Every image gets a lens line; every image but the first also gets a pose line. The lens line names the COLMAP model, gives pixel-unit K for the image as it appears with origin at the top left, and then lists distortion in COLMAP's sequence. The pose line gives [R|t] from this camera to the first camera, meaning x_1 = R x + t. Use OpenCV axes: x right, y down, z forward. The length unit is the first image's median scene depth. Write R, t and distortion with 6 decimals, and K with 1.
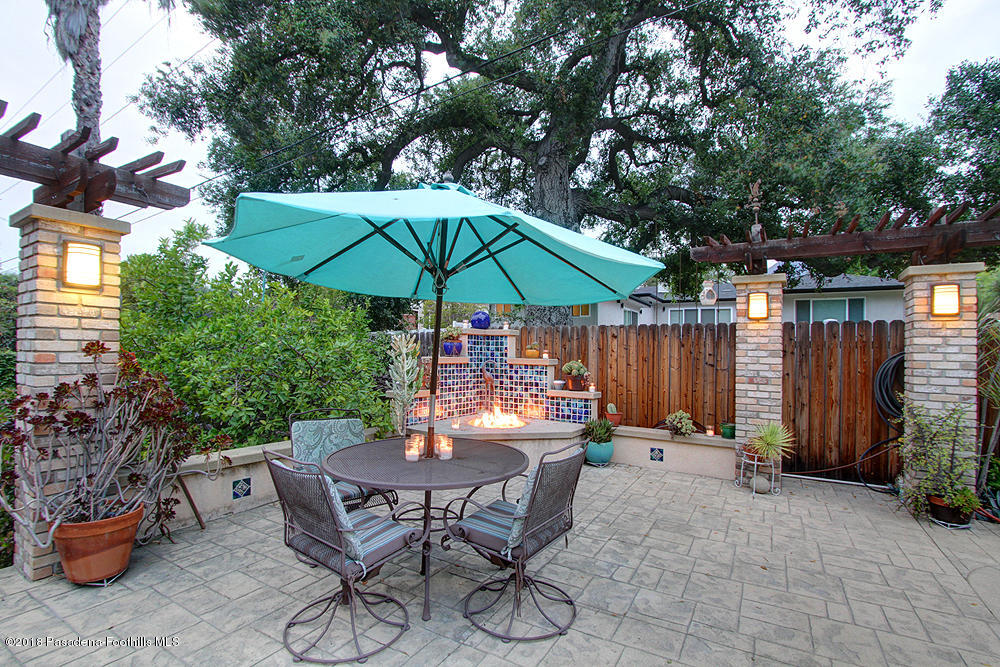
lens RADIAL K [[461.1, 0, 499.3], [0, 461.1, 337.2], [0, 0, 1]] dist [-0.023089, 0.004023]
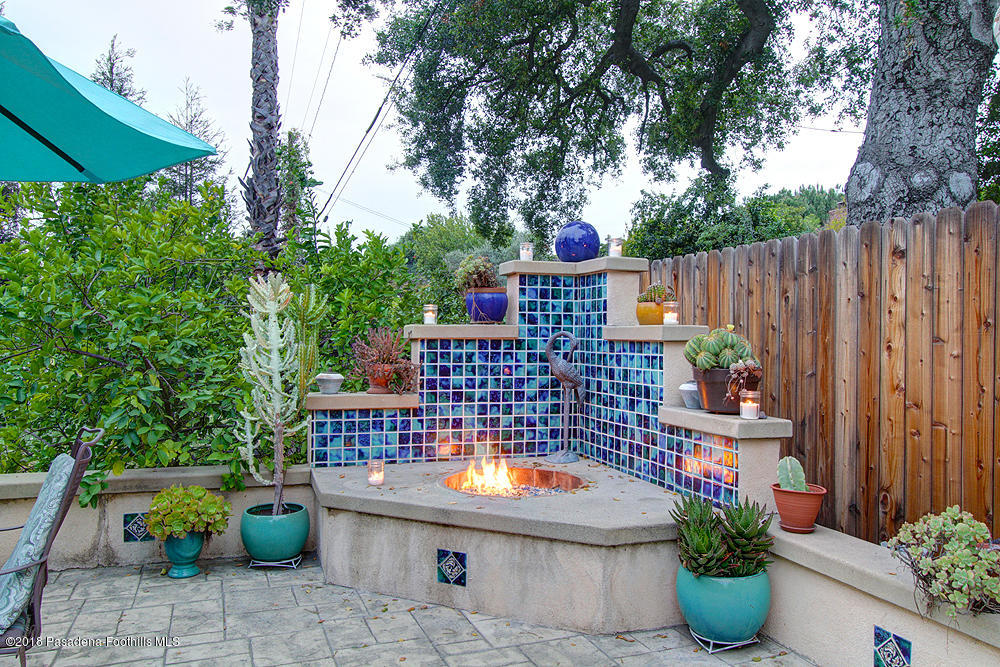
lens RADIAL K [[761.9, 0, 500.0], [0, 761.9, 333.5], [0, 0, 1]] dist [0.001112, 0.003205]
pose [[0.777895, -0.015456, -0.628204, 0.377604], [0.028064, 0.999555, 0.010158, 0.042714], [0.627768, -0.025532, 0.777982, 0.420836]]
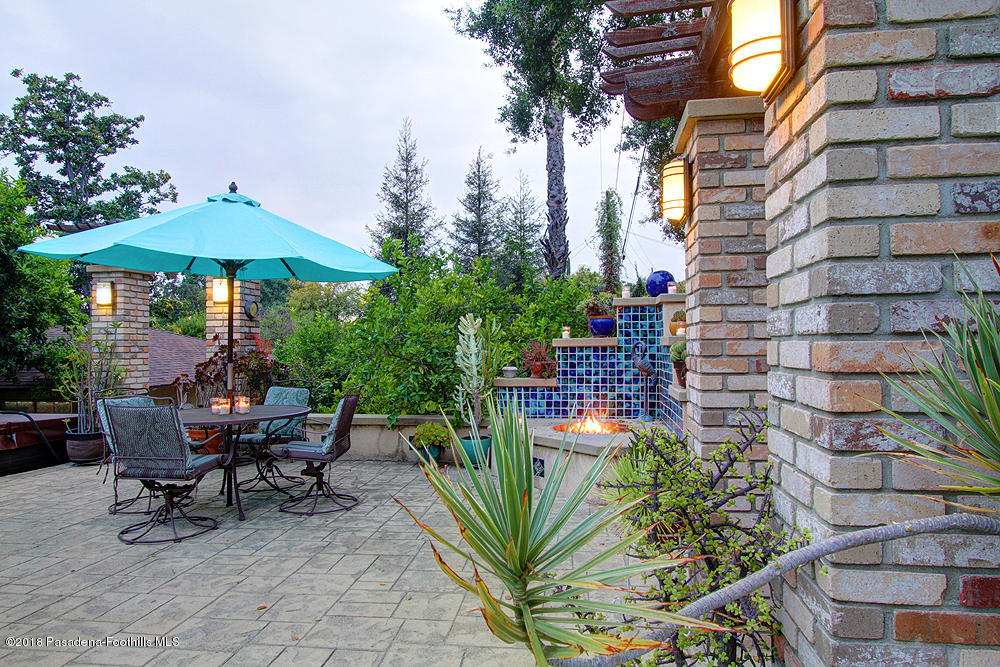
lens RADIAL K [[619.7, 0, 500.0], [0, 619.7, 333.5], [0, 0, 1]] dist [-0.004170, -0.001059]
pose [[0.405555, -0.043300, -0.913044, 0.747069], [0.048092, 0.998505, -0.025992, 0.052717], [0.912805, -0.033369, 0.407031, 0.434914]]
